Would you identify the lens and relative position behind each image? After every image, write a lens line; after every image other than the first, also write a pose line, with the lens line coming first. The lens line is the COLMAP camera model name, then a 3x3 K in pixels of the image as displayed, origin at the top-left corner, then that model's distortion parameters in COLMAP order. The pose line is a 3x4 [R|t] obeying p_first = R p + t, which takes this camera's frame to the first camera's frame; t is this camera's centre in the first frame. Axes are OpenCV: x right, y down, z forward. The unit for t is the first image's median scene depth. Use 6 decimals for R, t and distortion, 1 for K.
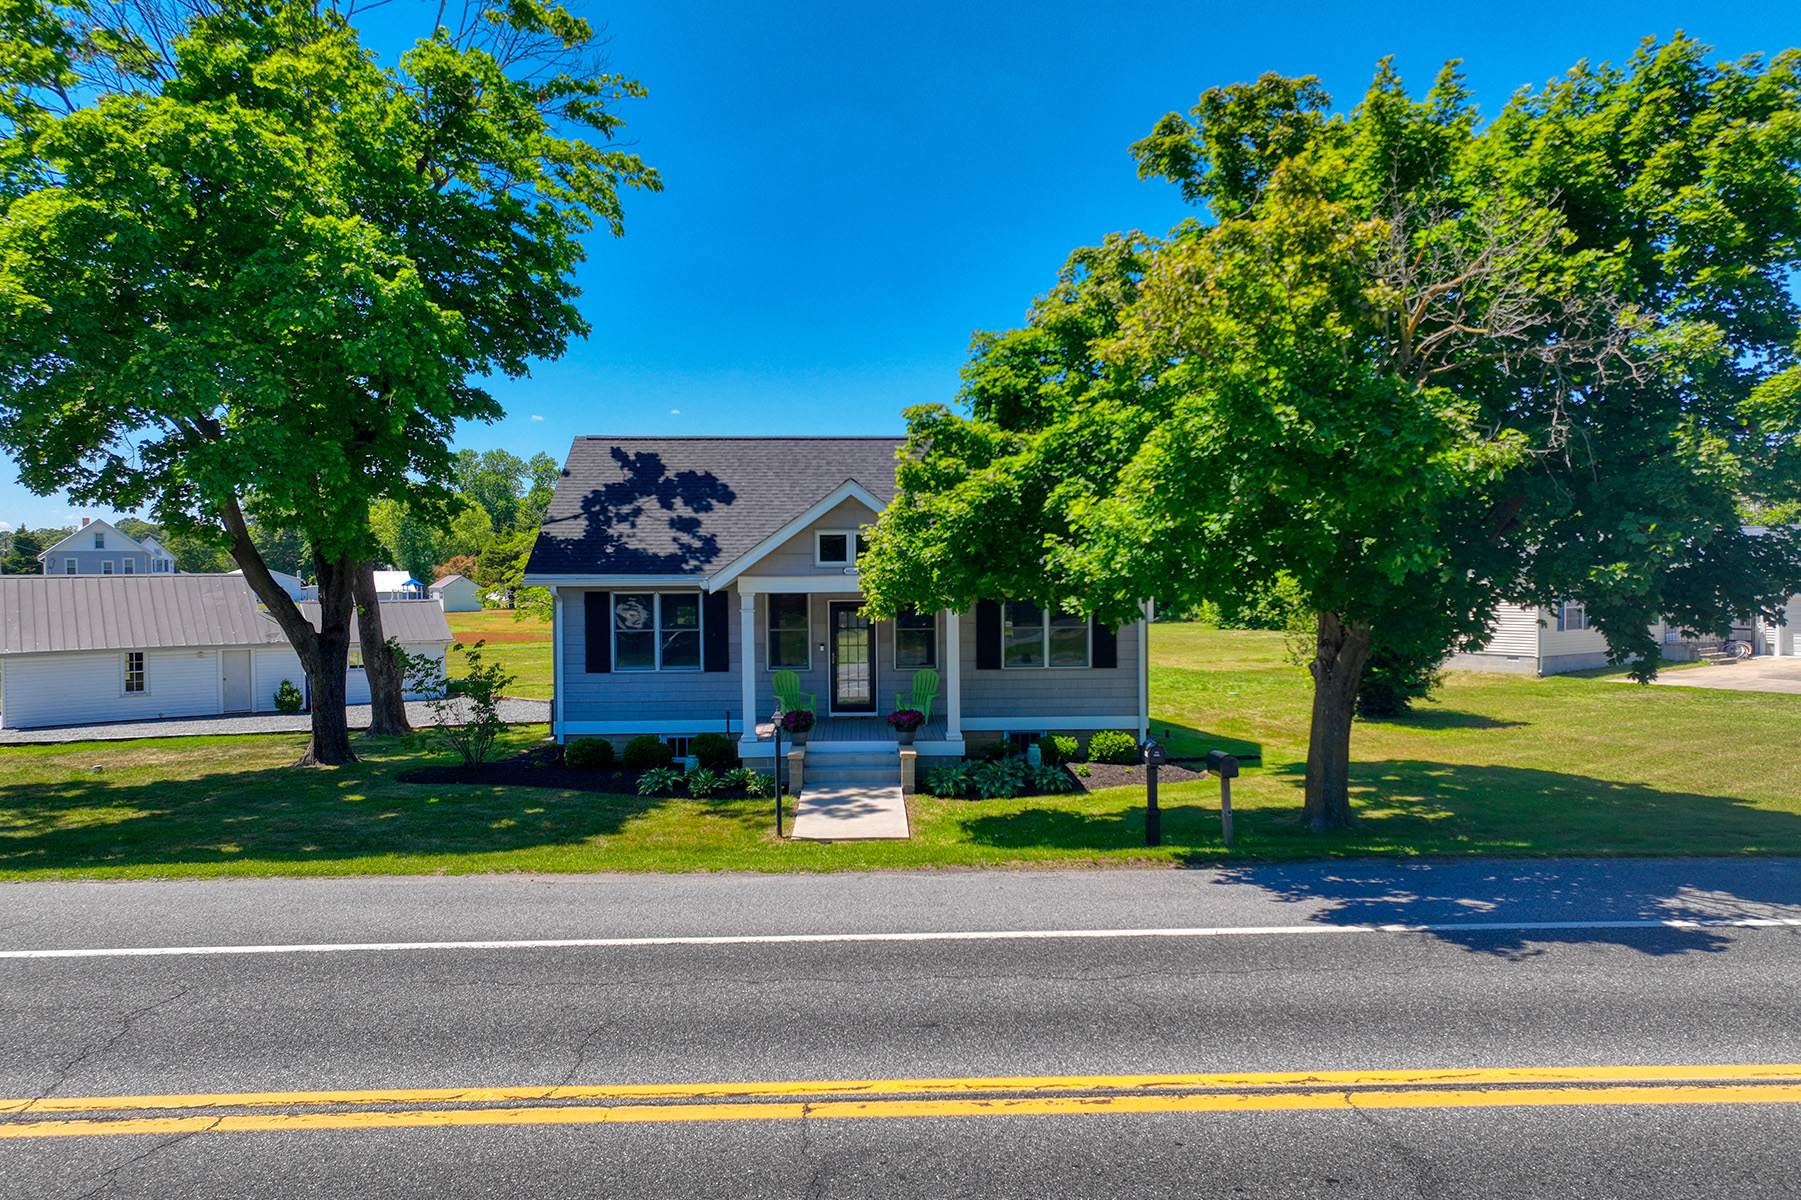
lens RADIAL K [[1261.5, 0, 902.1], [0, 1261.5, 597.9], [0, 0, 1]] dist [-0.003220, 0.017559]
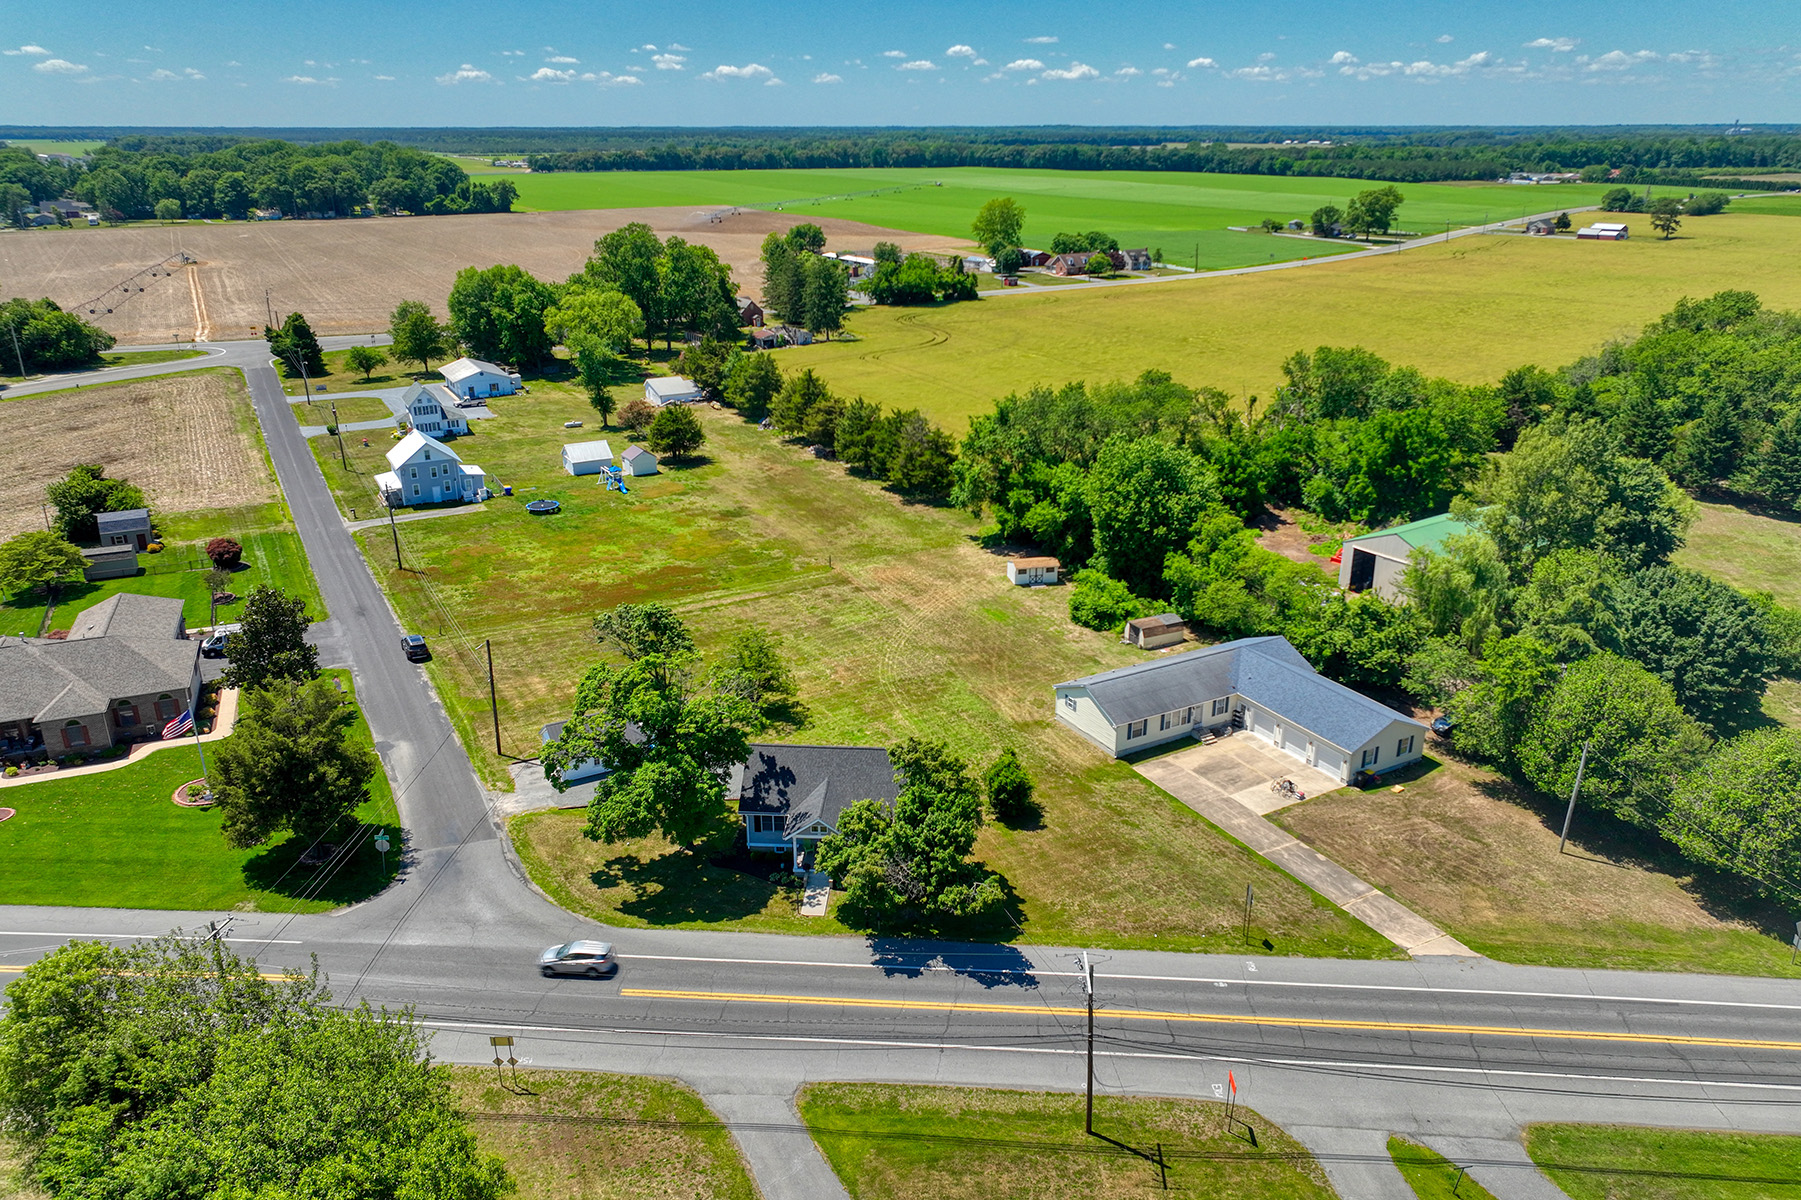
lens RADIAL K [[1261.5, 0, 905.6], [0, 1261.5, 596.6], [0, 0, 1]] dist [-0.003220, 0.017559]
pose [[0.995652, 0.039414, -0.084399, 0.556686], [-0.009422, 0.944033, 0.329716, -2.119282], [0.092671, -0.327488, 0.940300, -2.598170]]
